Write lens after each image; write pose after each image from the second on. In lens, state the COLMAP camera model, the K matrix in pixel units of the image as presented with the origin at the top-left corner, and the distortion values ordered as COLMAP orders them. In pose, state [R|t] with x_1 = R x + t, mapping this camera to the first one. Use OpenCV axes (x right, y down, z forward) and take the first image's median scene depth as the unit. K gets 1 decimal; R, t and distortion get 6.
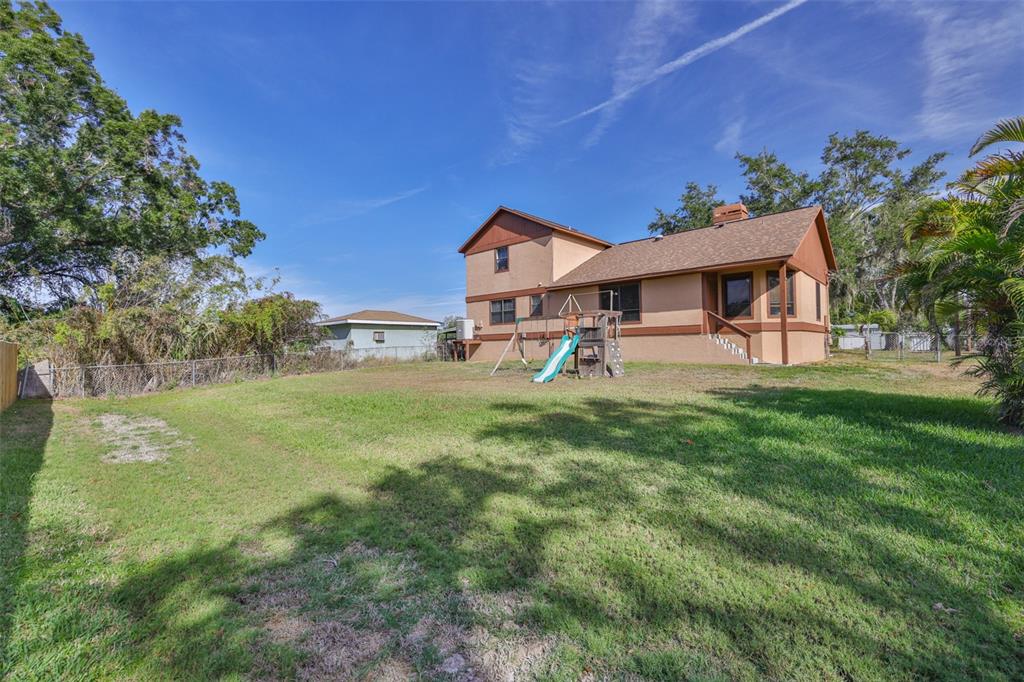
lens RADIAL K [[444.6, 0, 522.4], [0, 444.6, 346.9], [0, 0, 1]] dist [-0.001078, -0.000296]
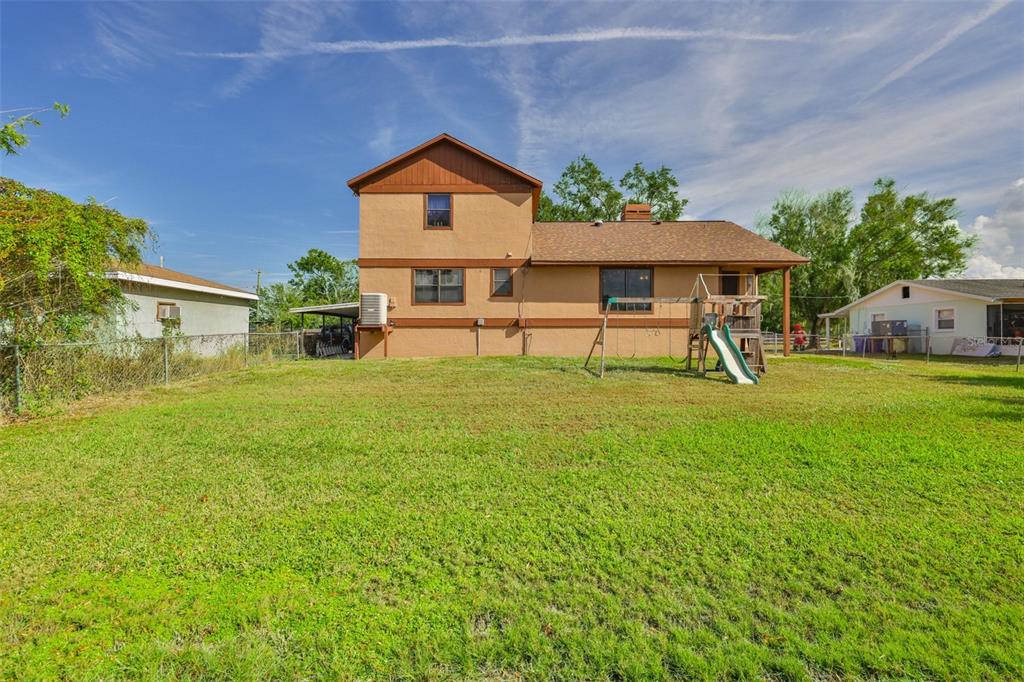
lens RADIAL K [[444.6, 0, 511.5], [0, 444.6, 332.3], [0, 0, 1]] dist [-0.001078, -0.000296]
pose [[0.723628, 0.019838, 0.689905, -0.422727], [-0.011056, 0.999792, -0.017153, 0.002791], [-0.690101, 0.004784, 0.723697, 0.405163]]
